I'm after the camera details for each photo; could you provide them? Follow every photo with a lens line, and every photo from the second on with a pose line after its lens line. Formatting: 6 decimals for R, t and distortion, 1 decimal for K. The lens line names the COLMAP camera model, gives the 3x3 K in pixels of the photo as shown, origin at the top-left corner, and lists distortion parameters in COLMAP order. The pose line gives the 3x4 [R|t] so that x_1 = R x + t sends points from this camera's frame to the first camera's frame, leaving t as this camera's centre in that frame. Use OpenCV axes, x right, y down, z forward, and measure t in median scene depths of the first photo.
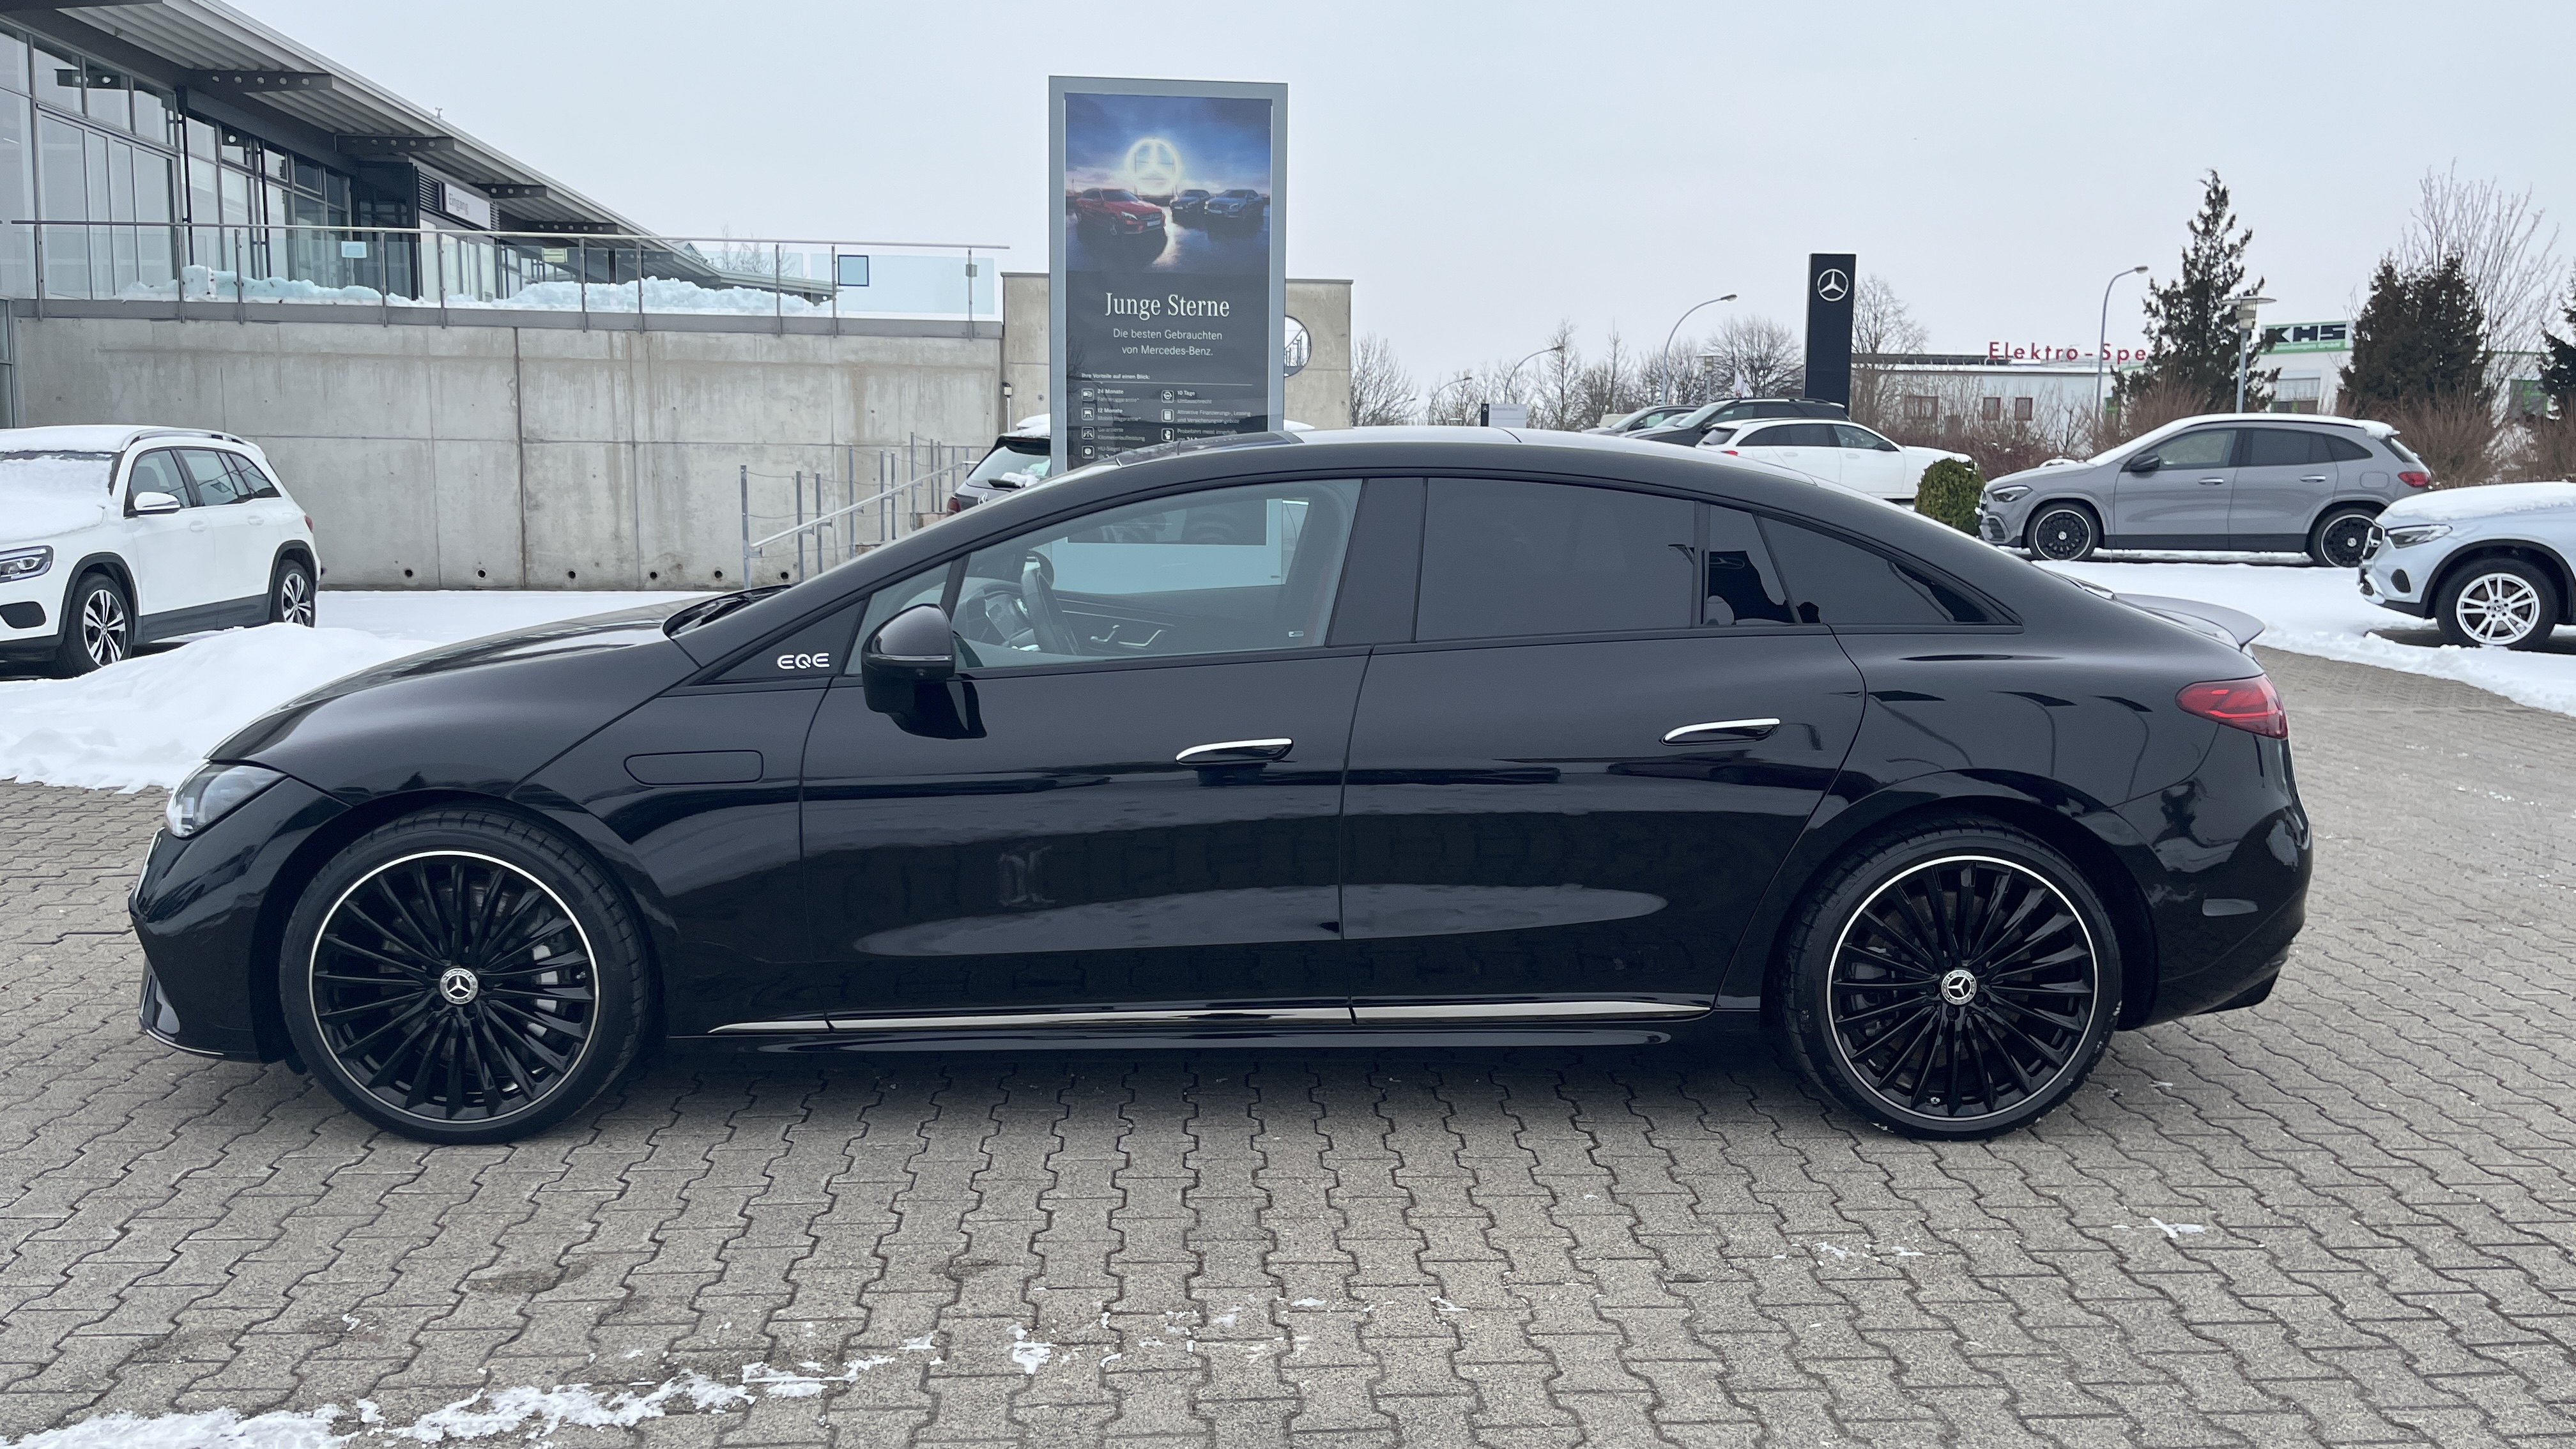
lens RADIAL K [[1948.2, 0, 1286.3], [0, 1948.2, 745.1], [0, 0, 1]] dist [0.069467, -0.089237]
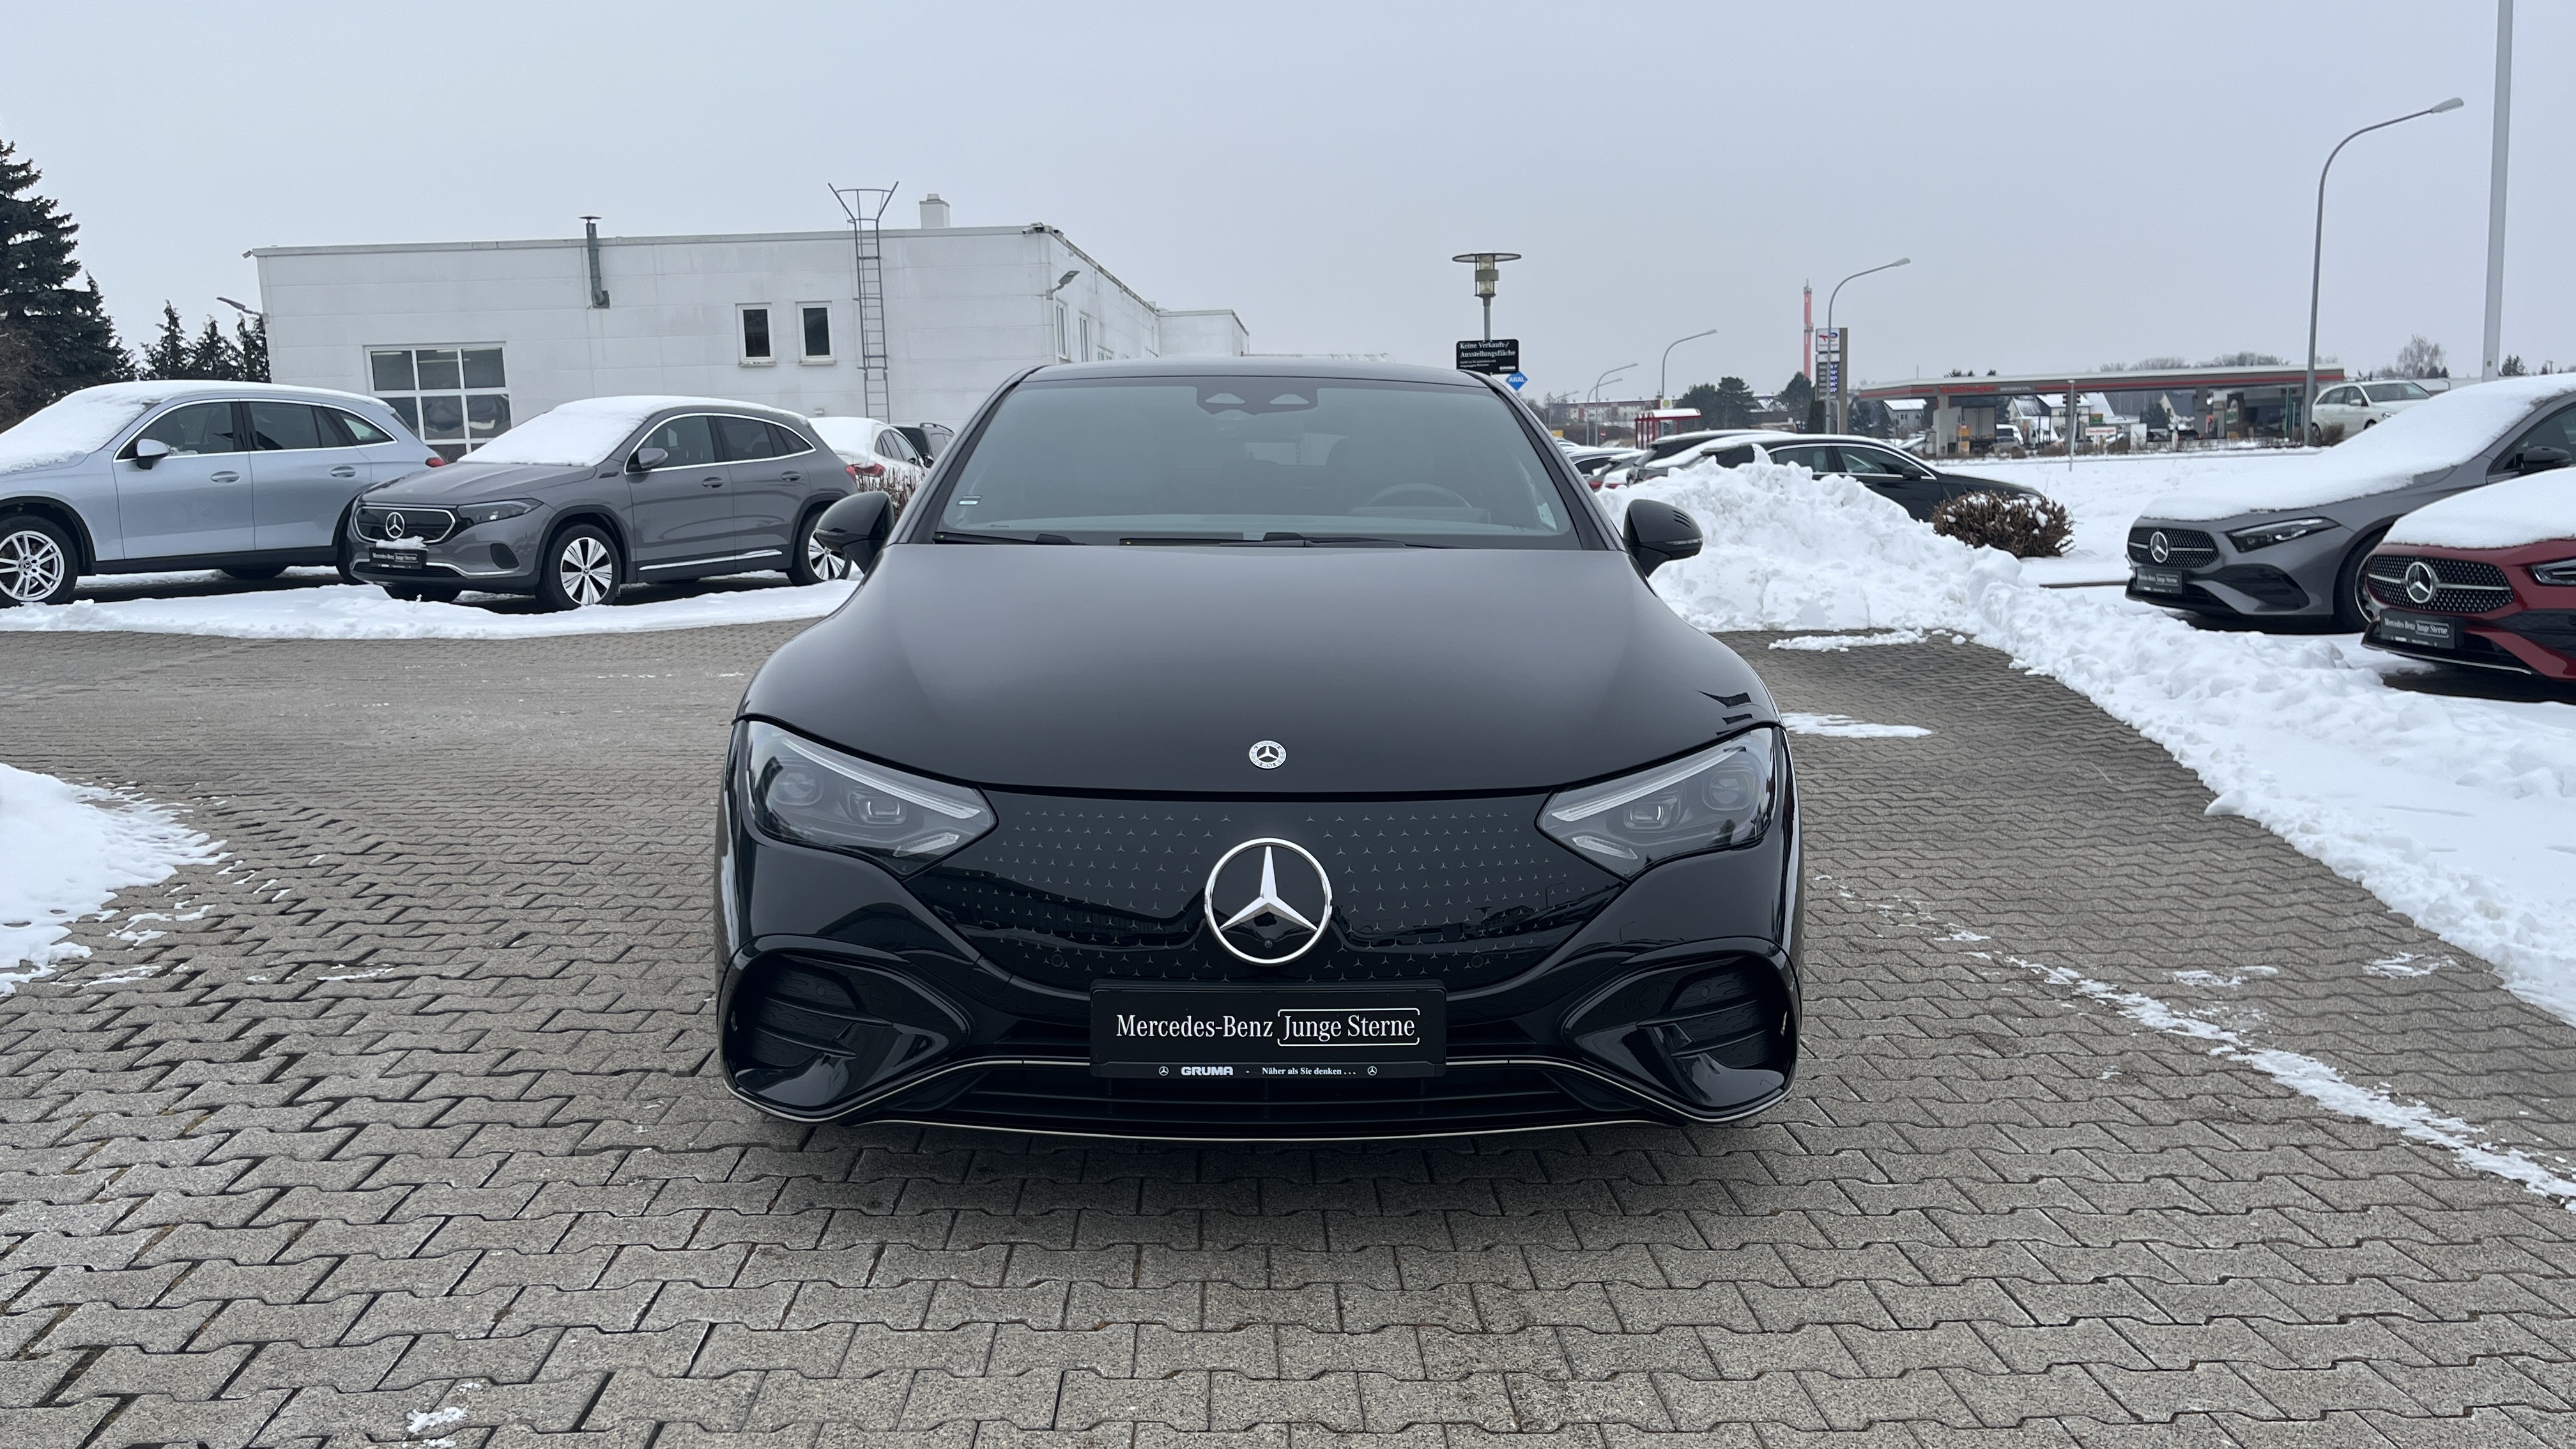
lens RADIAL K [[1948.2, 0, 1280.6], [0, 1948.2, 726.1], [0, 0, 1]] dist [0.069467, -0.089237]
pose [[0.013952, -0.153310, 0.988080, -1.320268], [0.152627, 0.976922, 0.149423, -0.141989], [-0.988185, 0.148723, 0.037029, 1.144592]]
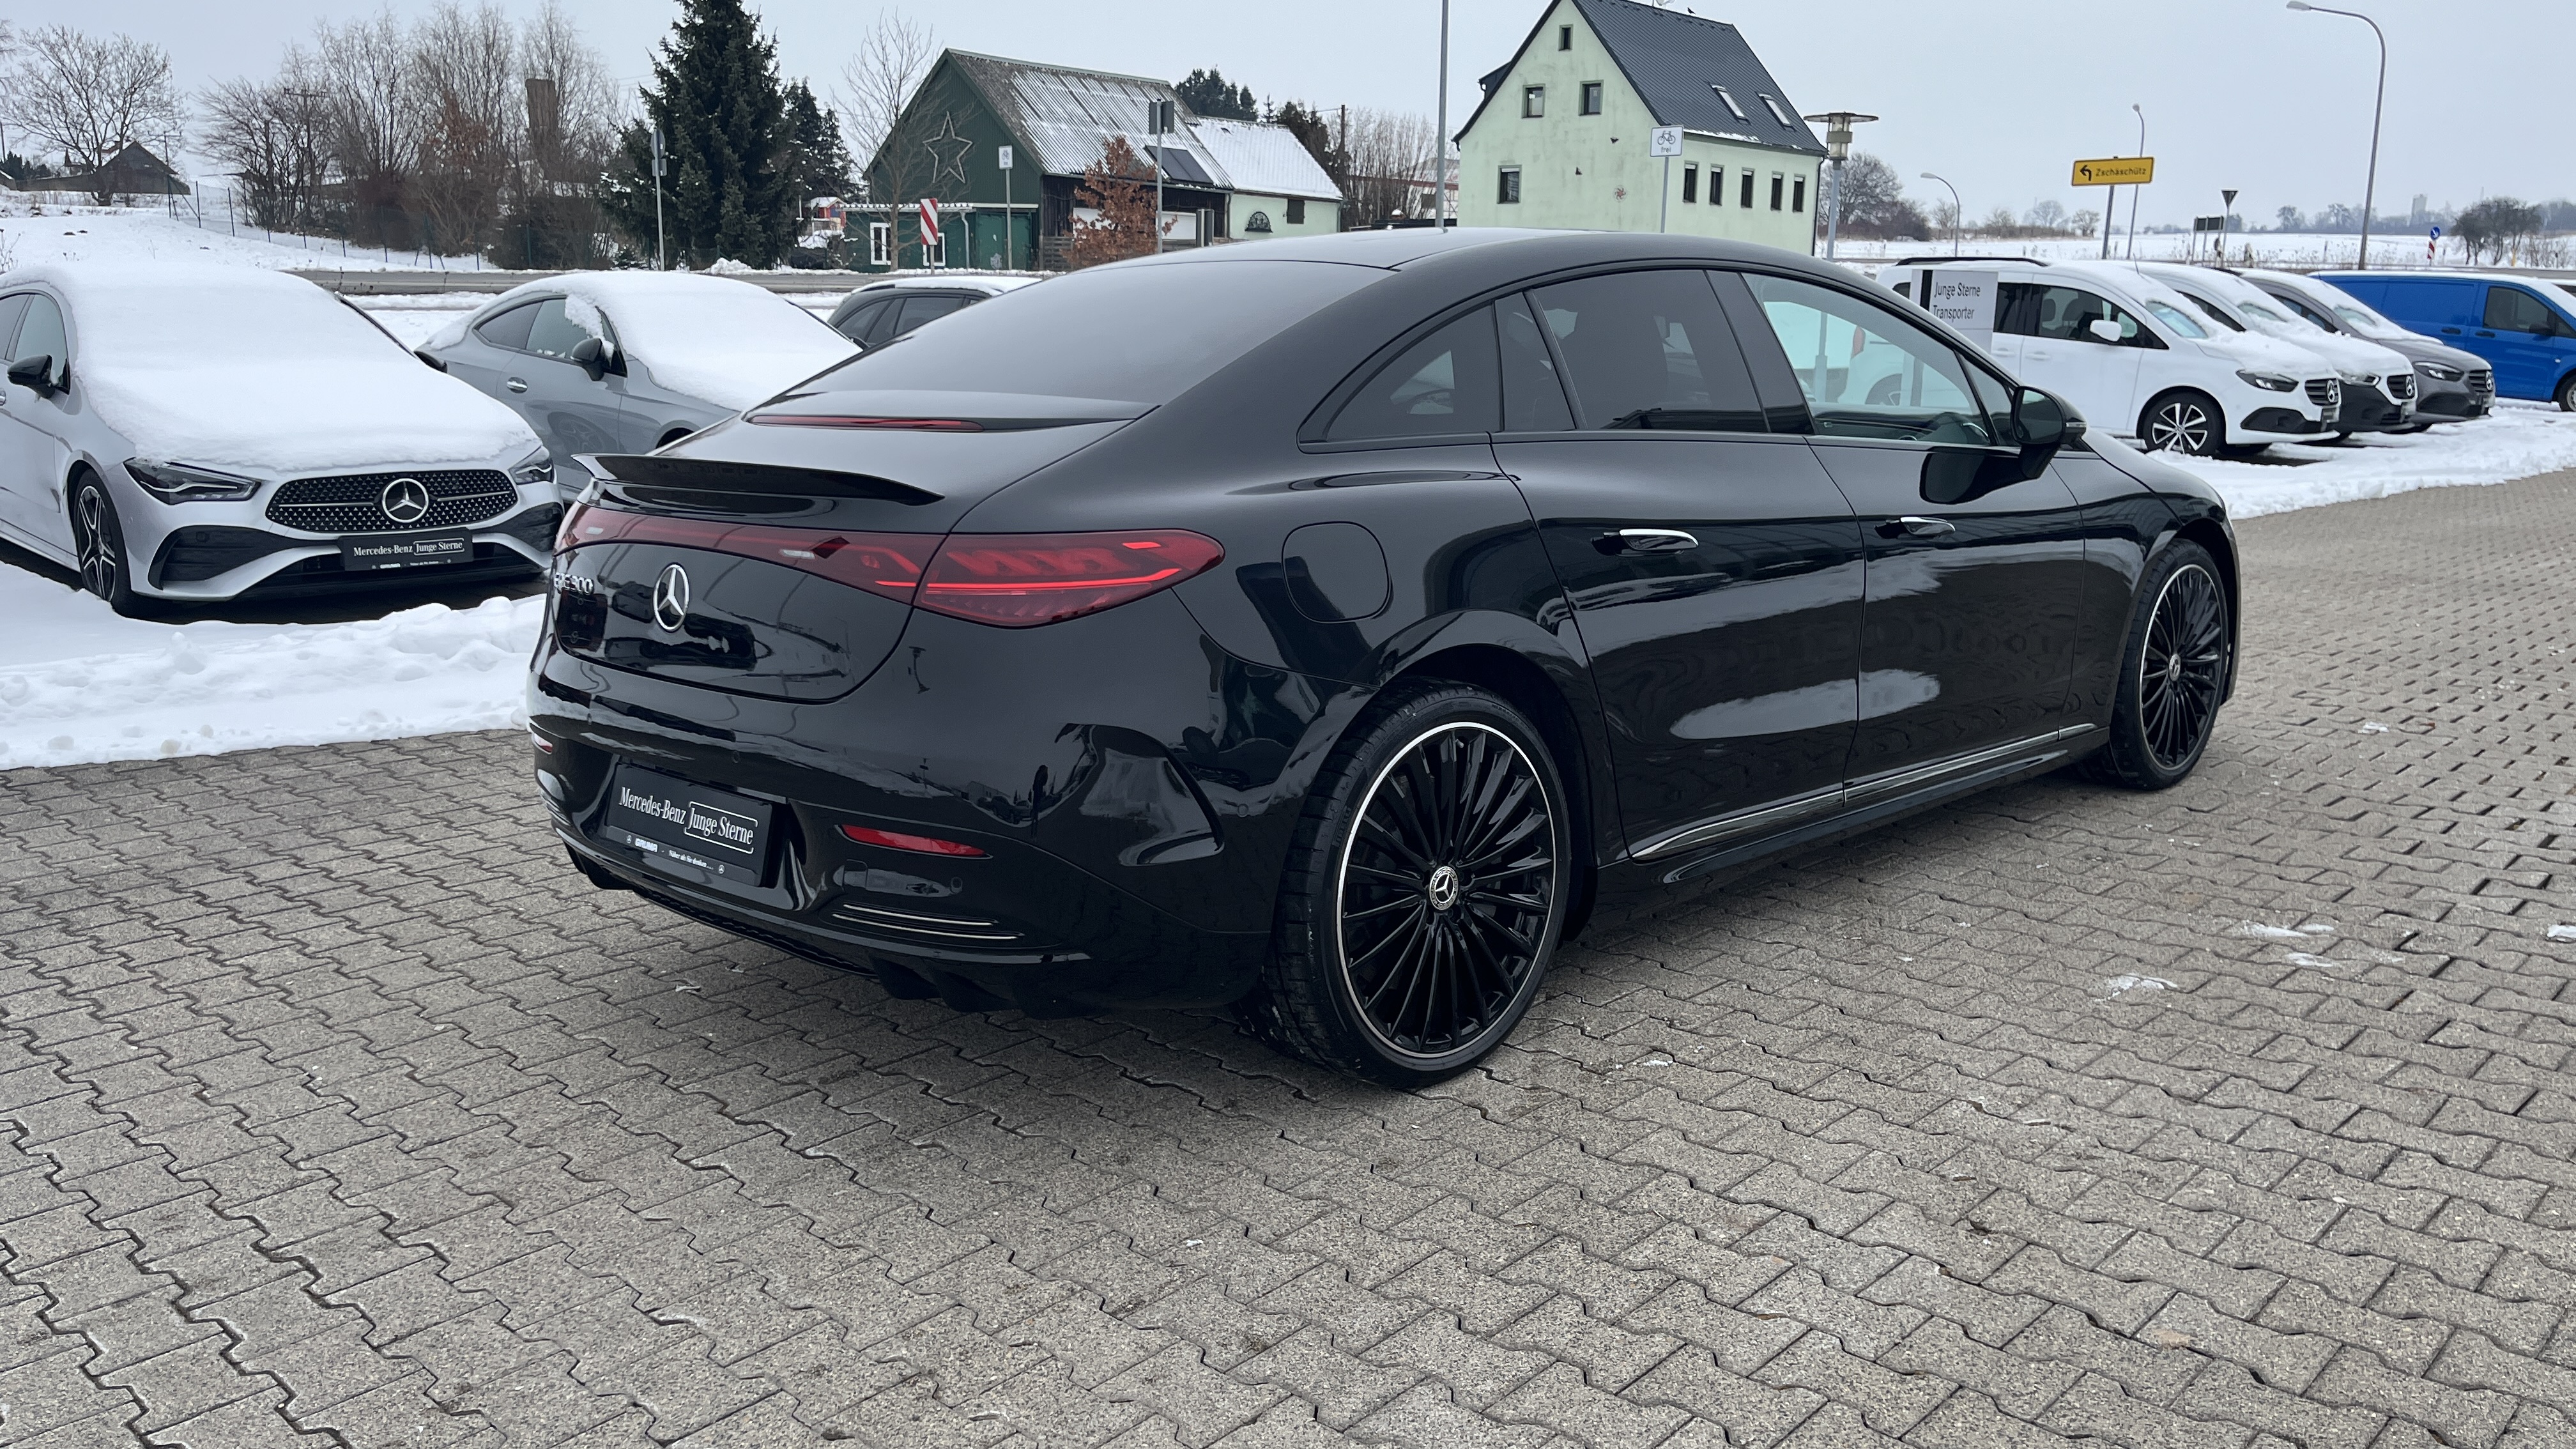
lens RADIAL K [[1948.2, 0, 1290.4], [0, 1948.2, 725.8], [0, 0, 1]] dist [0.069467, -0.089237]
pose [[-0.732914, 0.123708, -0.668979, 0.911270], [-0.105679, 0.950690, 0.291581, -0.241400], [0.672063, 0.284401, -0.683701, 1.943333]]
